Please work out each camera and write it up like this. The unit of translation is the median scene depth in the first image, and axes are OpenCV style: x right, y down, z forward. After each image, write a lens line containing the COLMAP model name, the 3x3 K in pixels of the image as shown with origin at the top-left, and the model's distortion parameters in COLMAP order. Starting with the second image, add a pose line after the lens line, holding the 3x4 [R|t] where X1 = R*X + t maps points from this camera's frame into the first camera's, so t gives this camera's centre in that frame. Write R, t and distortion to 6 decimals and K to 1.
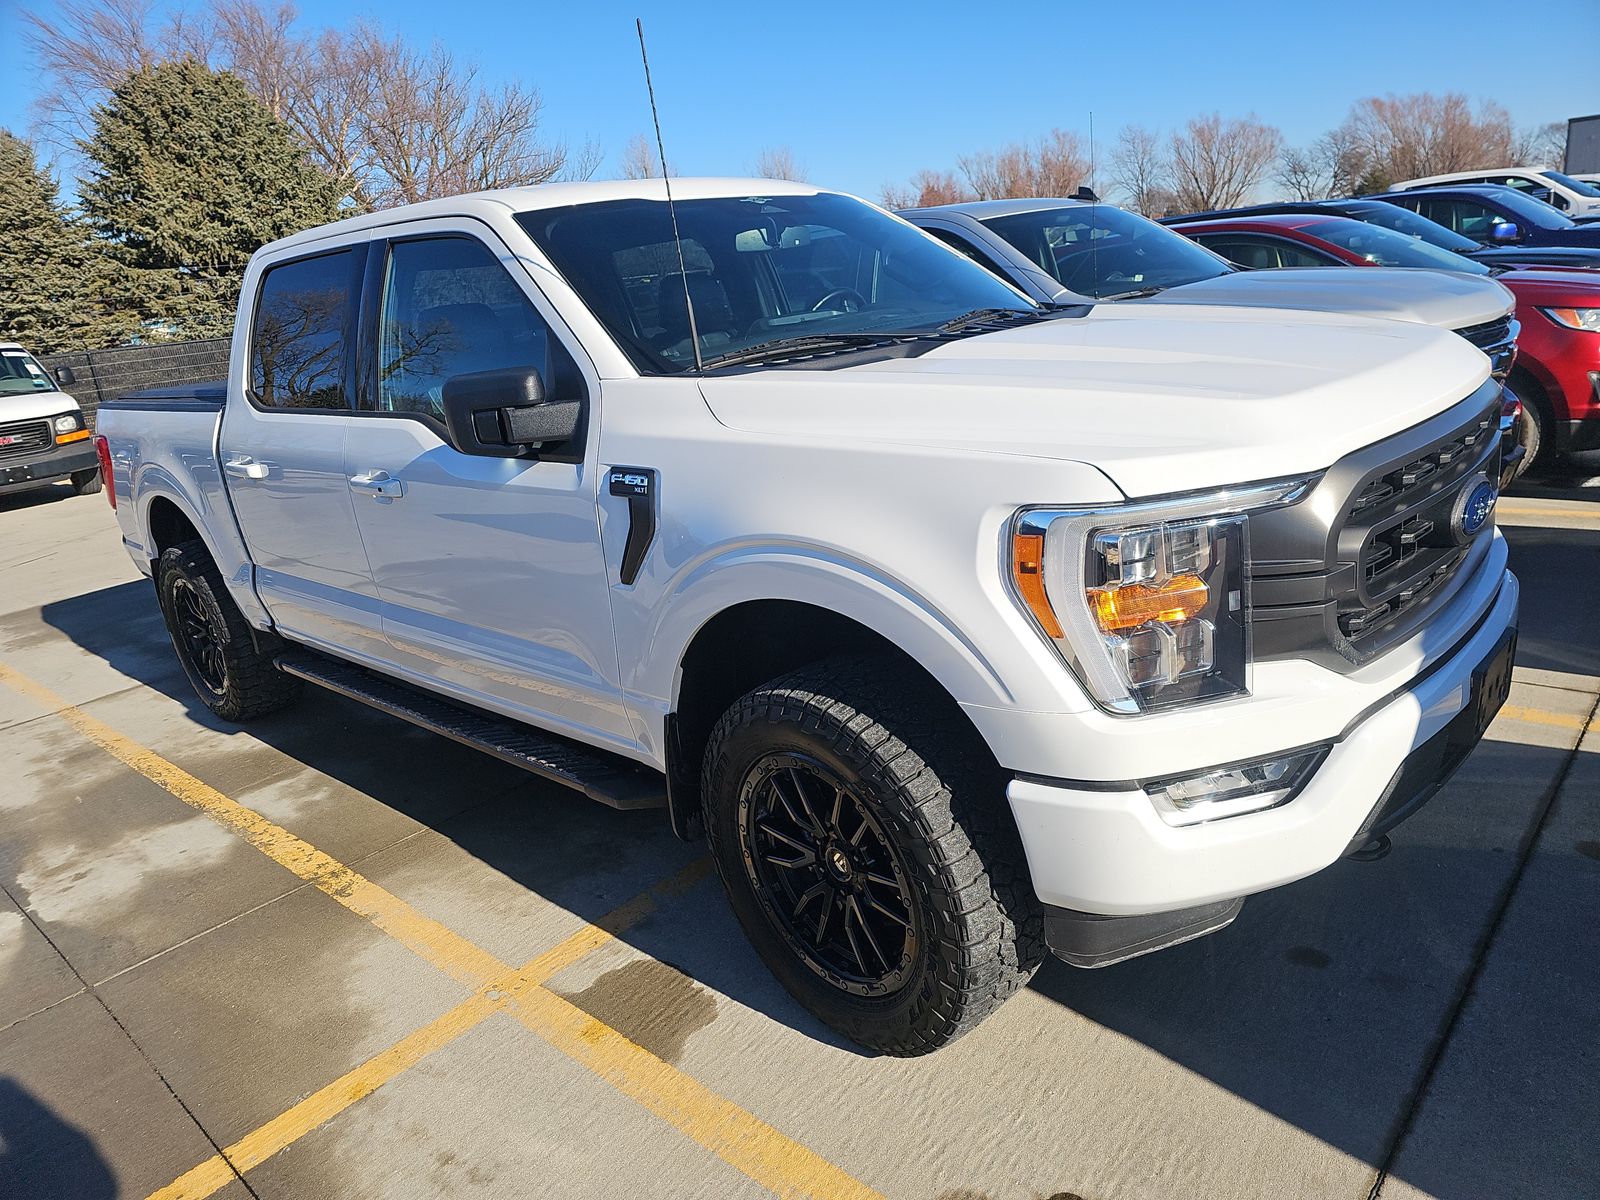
lens RADIAL K [[1068.1, 0, 806.2], [0, 1068.1, 608.5], [0, 0, 1]] dist [0.033834, -0.049927]
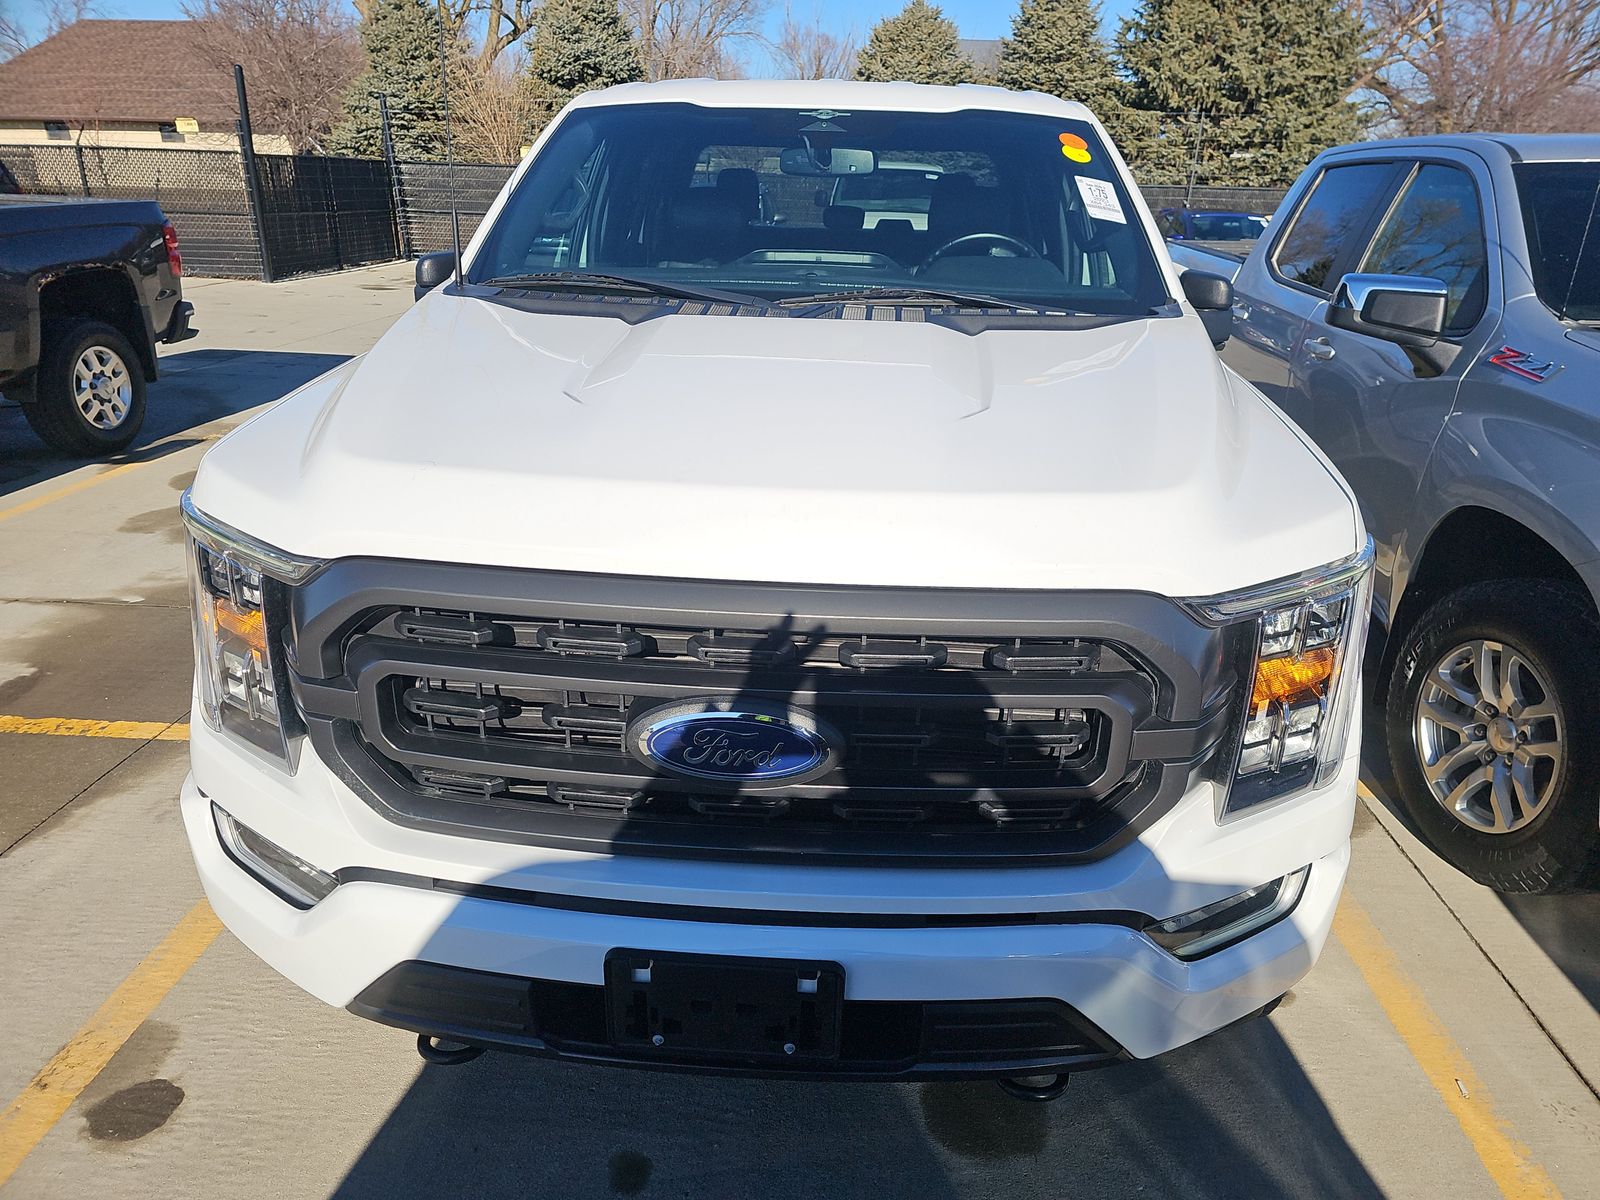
lens RADIAL K [[1068.1, 0, 806.2], [0, 1068.1, 608.5], [0, 0, 1]] dist [0.033834, -0.049927]
pose [[0.623157, 0.393284, -0.676020, 0.094172], [-0.306372, 0.918041, 0.251669, -0.030264], [0.719591, 0.050284, 0.692575, 0.053796]]
